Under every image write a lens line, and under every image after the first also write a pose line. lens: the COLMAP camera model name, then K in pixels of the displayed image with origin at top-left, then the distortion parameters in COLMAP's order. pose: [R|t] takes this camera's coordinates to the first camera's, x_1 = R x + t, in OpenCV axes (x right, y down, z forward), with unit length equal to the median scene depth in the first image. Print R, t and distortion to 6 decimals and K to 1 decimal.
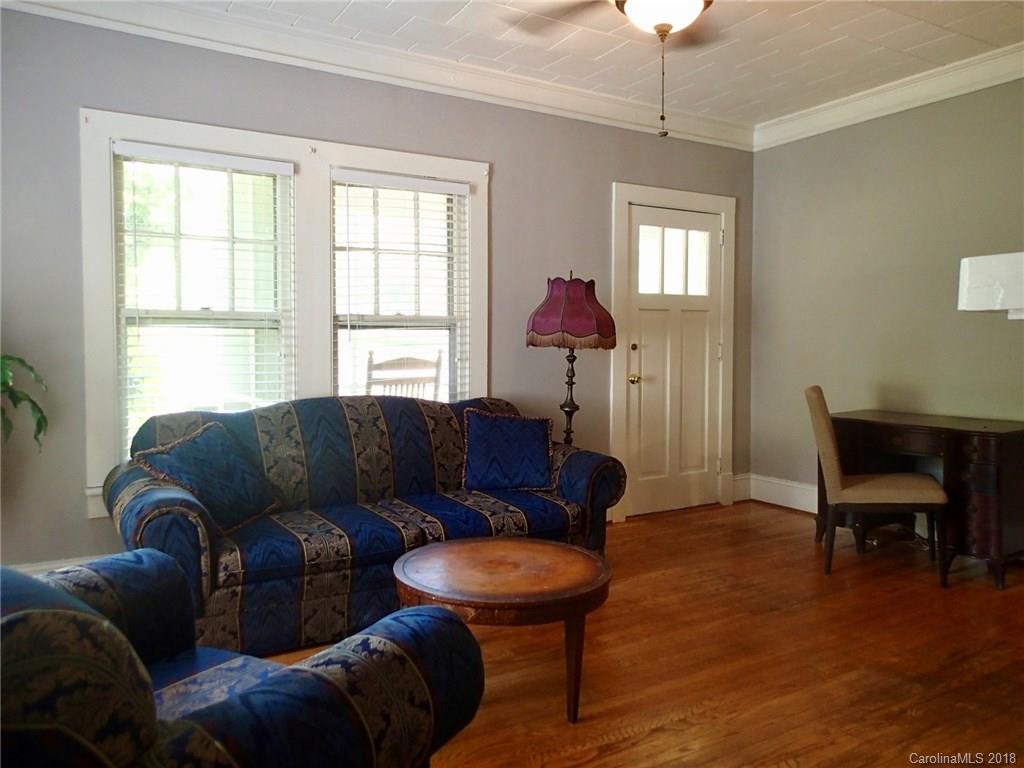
lens RADIAL K [[761.5, 0, 508.4], [0, 761.5, 374.1], [0, 0, 1]] dist [-0.002705, -0.003434]
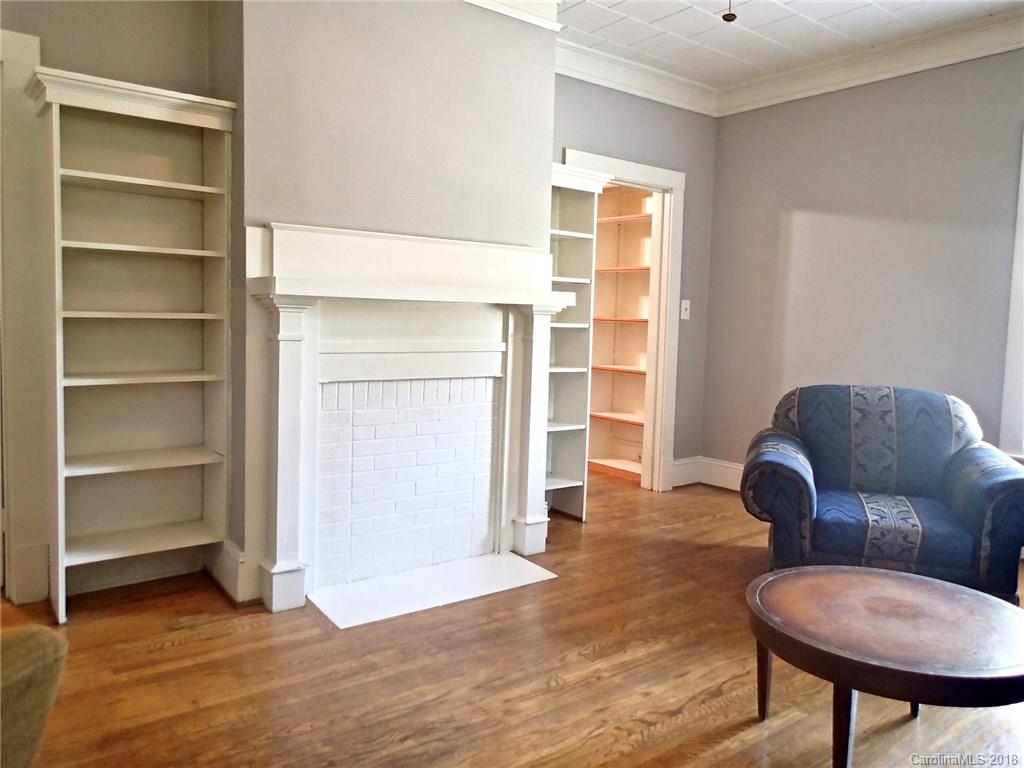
lens RADIAL K [[761.5, 0, 508.4], [0, 761.5, 374.1], [0, 0, 1]] dist [-0.002705, -0.003434]
pose [[-0.993585, -0.023009, -0.110718, 0.509099], [-0.036615, 0.991796, 0.122471, -0.075961], [0.106992, 0.125739, -0.986277, 1.820573]]
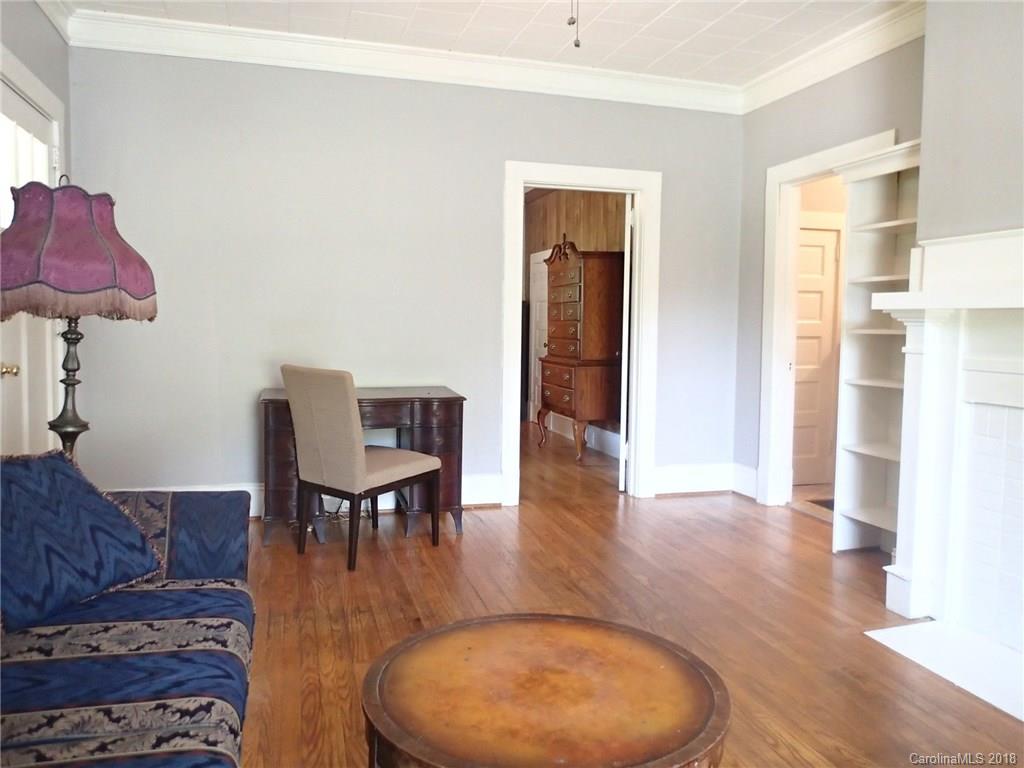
lens RADIAL K [[761.5, 0, 508.4], [0, 761.5, 374.1], [0, 0, 1]] dist [-0.002705, -0.003434]
pose [[0.258019, -0.061419, 0.964186, -0.622616], [0.028315, 0.998029, 0.055997, -0.025952], [-0.965725, 0.012852, 0.259250, 0.933556]]
